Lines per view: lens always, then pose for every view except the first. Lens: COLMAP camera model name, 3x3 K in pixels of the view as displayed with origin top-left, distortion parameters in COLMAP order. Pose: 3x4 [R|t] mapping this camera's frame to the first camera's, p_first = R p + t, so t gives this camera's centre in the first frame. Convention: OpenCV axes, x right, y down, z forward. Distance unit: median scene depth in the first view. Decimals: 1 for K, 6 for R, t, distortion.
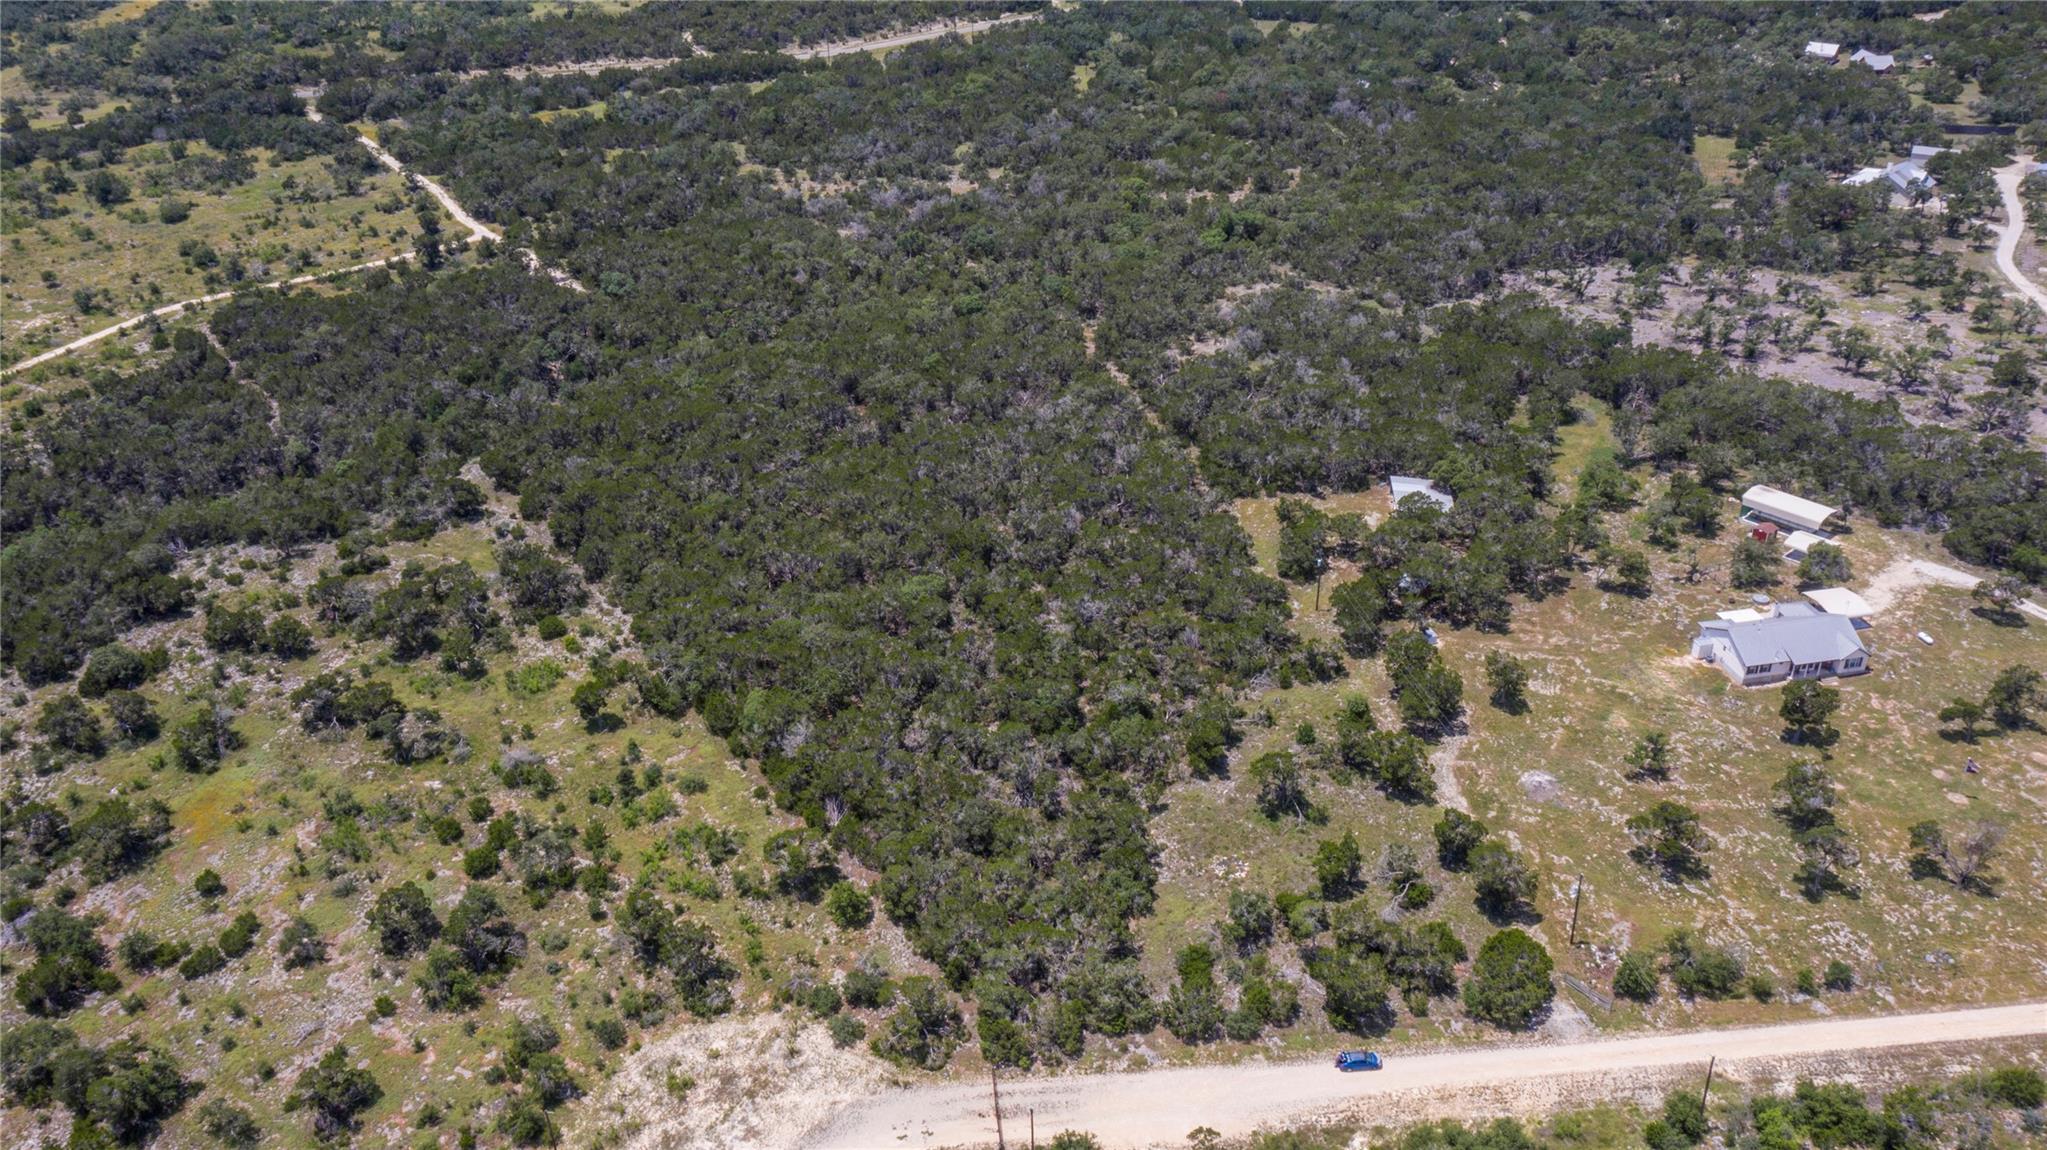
lens RADIAL K [[1576.7, 0, 1023.5], [0, 1576.7, 575.0], [0, 0, 1]] dist [-0.006393, 0.005776]
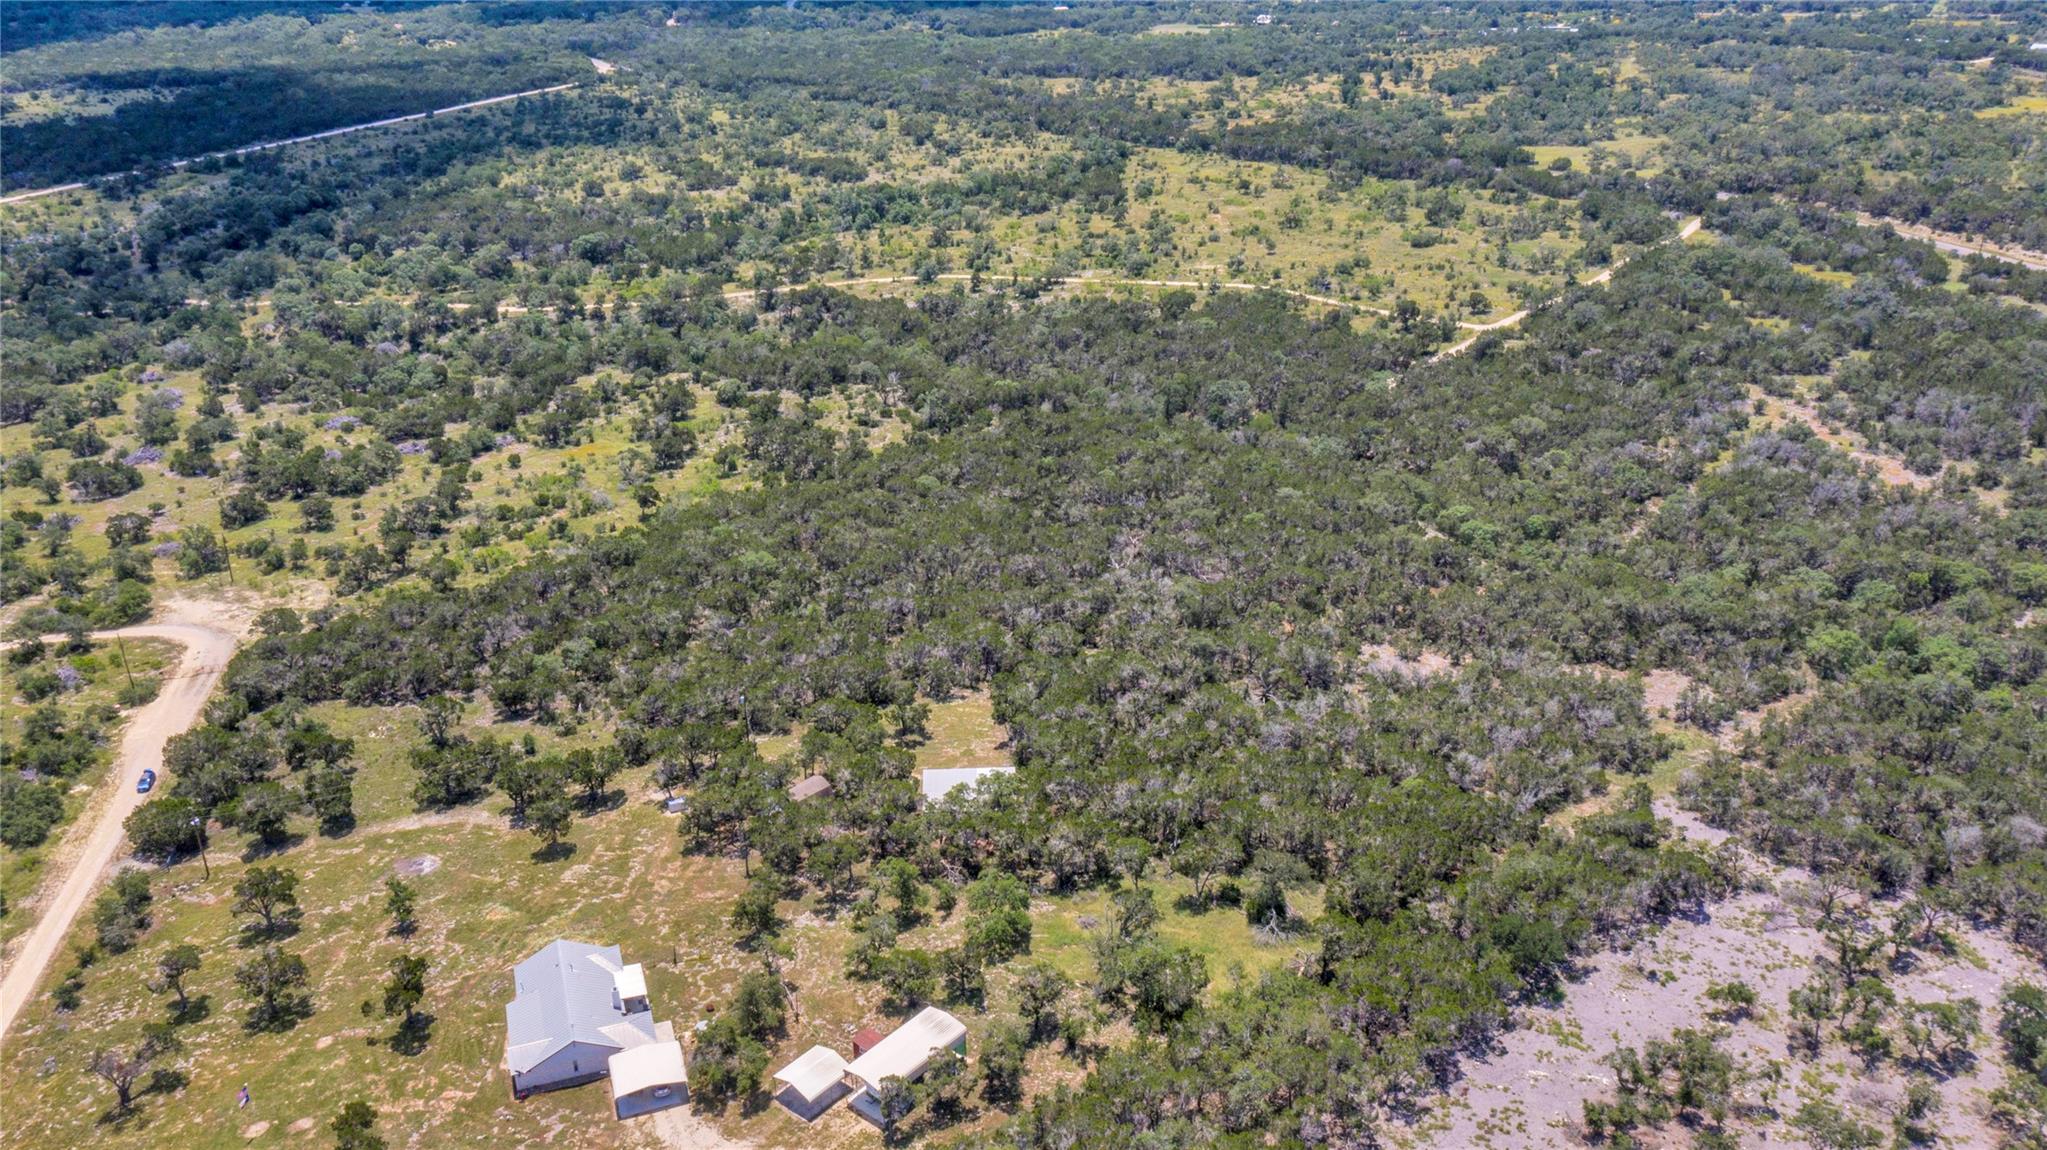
lens RADIAL K [[1576.7, 0, 1023.5], [0, 1576.7, 575.0], [0, 0, 1]] dist [-0.006393, 0.005776]
pose [[0.155015, 0.433116, -0.887908, 1.039910], [-0.475327, 0.820601, 0.317299, -0.460790], [0.866045, 0.372860, 0.333077, 0.782256]]
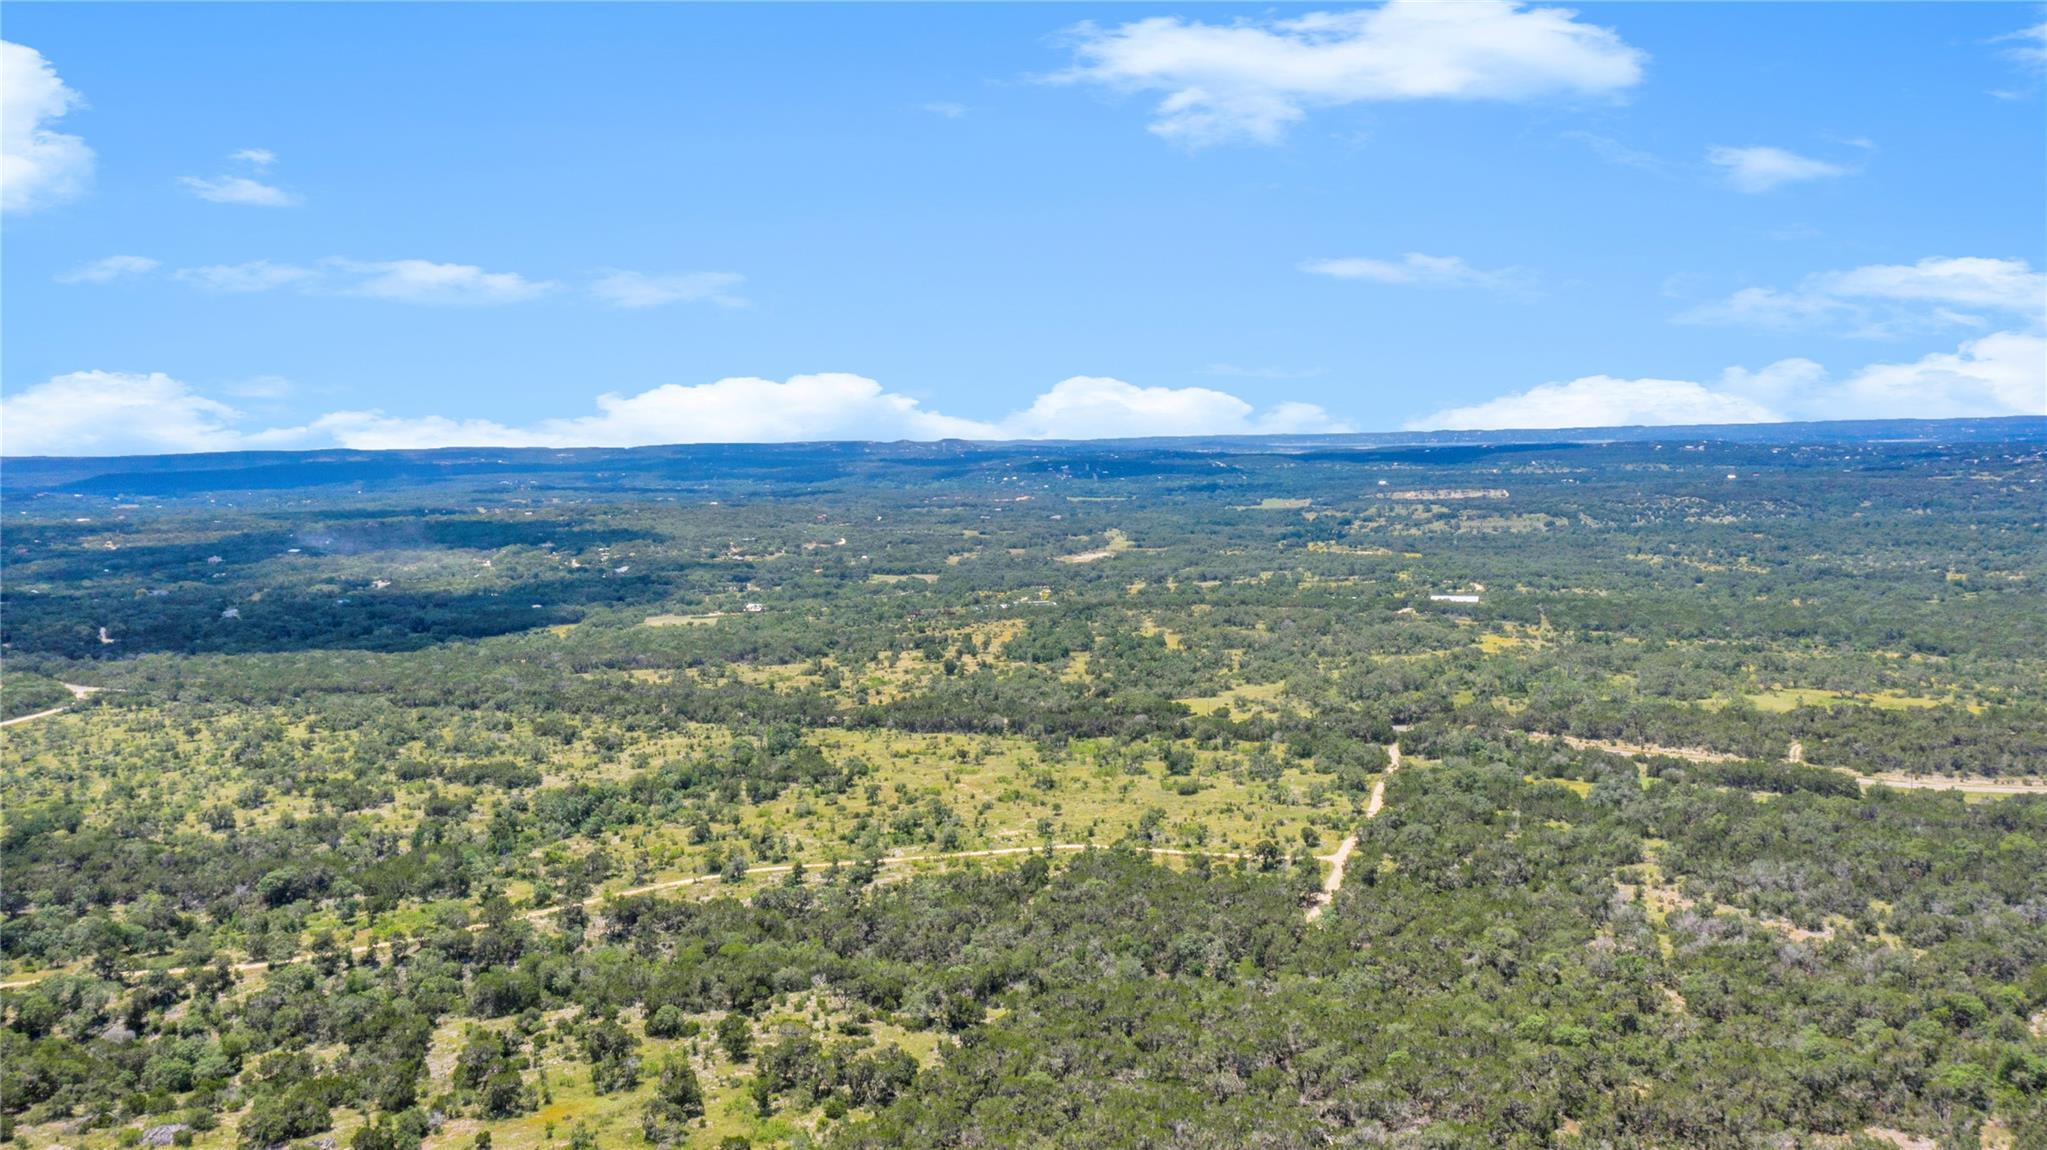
lens RADIAL K [[1604.0, 0, 1026.1], [0, 1604.0, 596.5], [0, 0, 1]] dist [-0.014597, 0.006465]
pose [[0.544231, 0.089274, -0.834172, 0.792000], [-0.406308, 0.897975, -0.168981, -0.176786], [0.733980, 0.430895, 0.524979, 0.302464]]
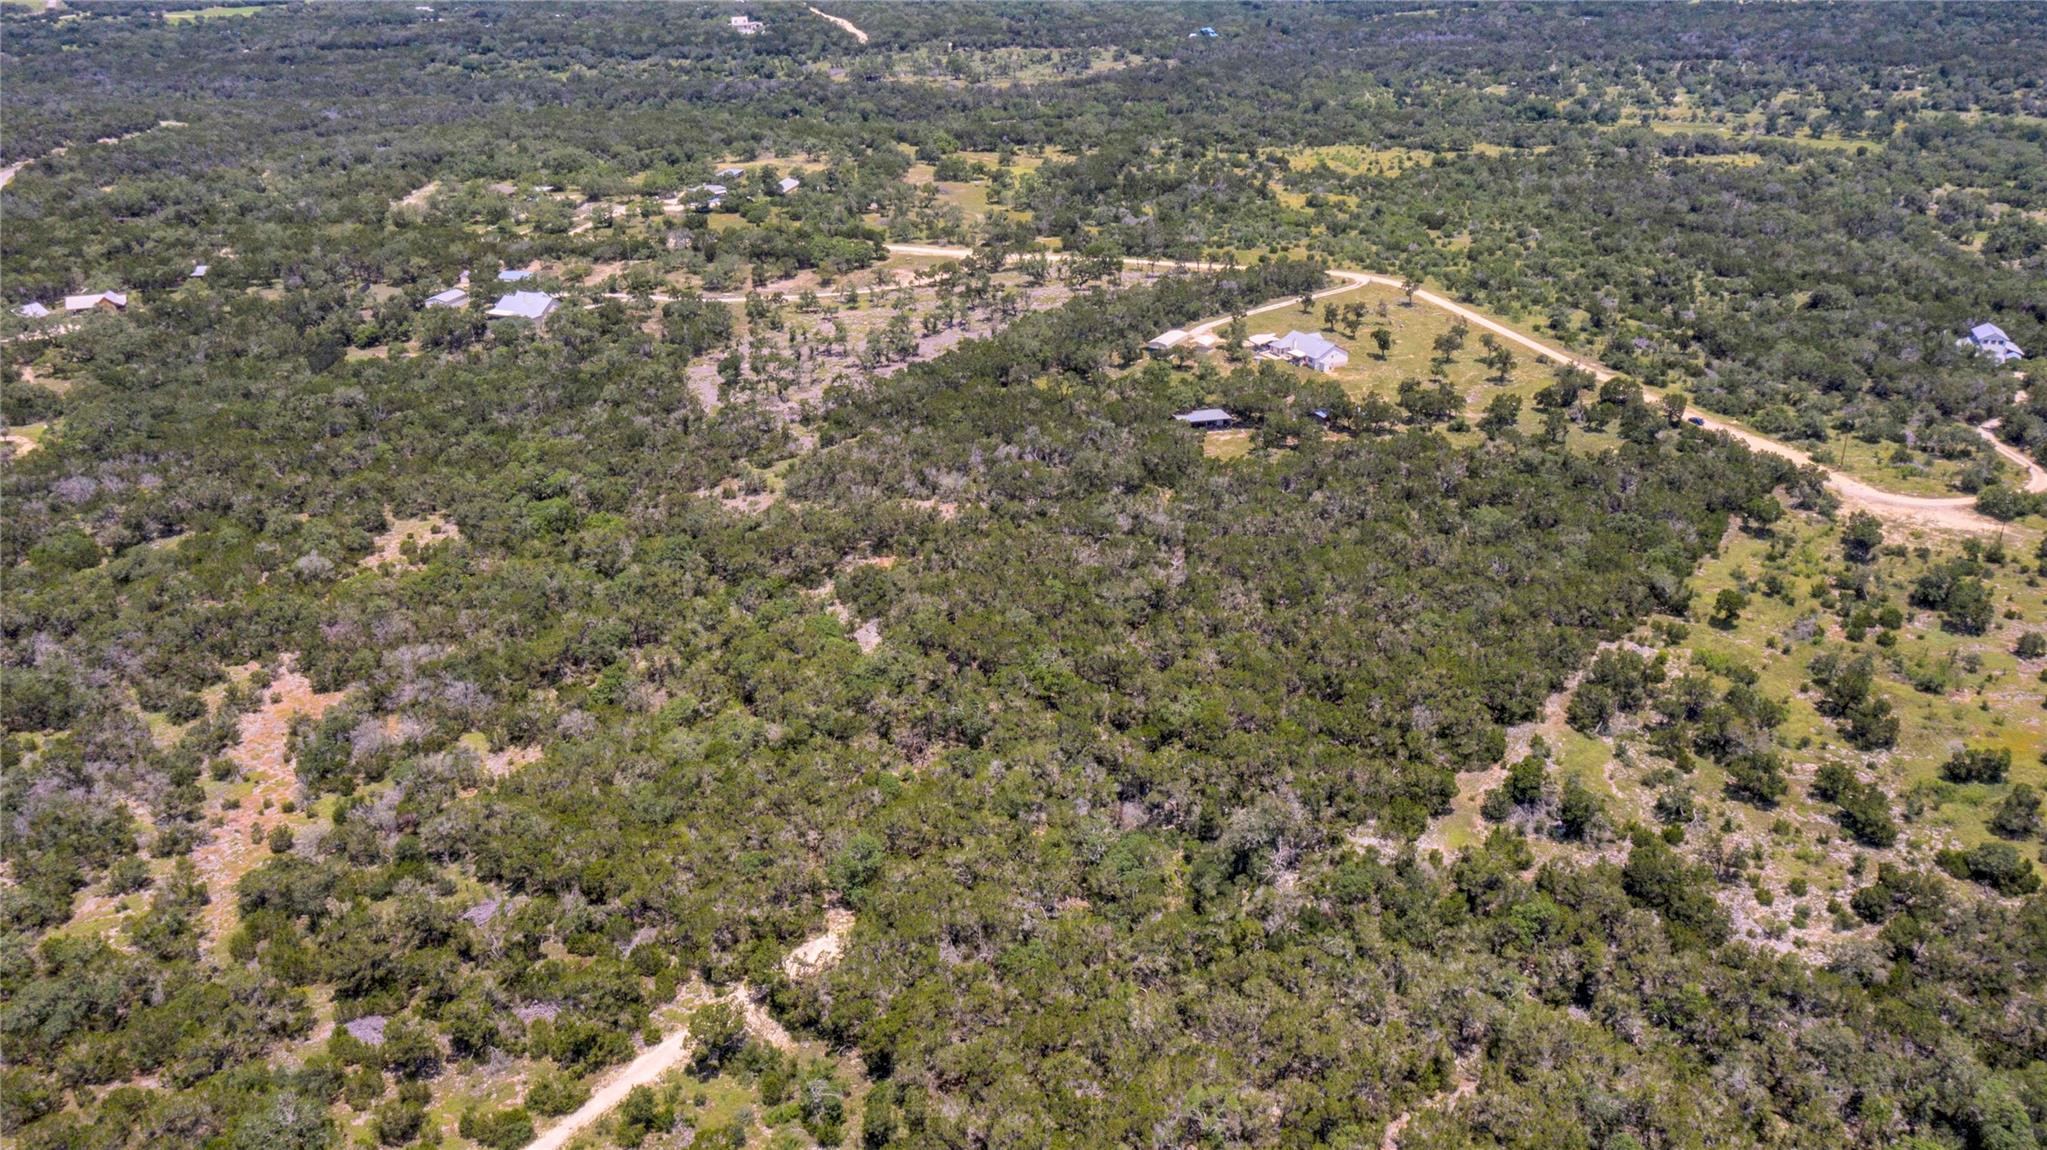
lens RADIAL K [[1604.0, 0, 1026.1], [0, 1604.0, 596.5], [0, 0, 1]] dist [-0.014597, 0.006465]
pose [[-0.286736, -0.368963, 0.884109, -1.178244], [0.499847, 0.729669, 0.466622, -0.770674], [-0.817273, 0.575717, -0.024797, 1.395035]]
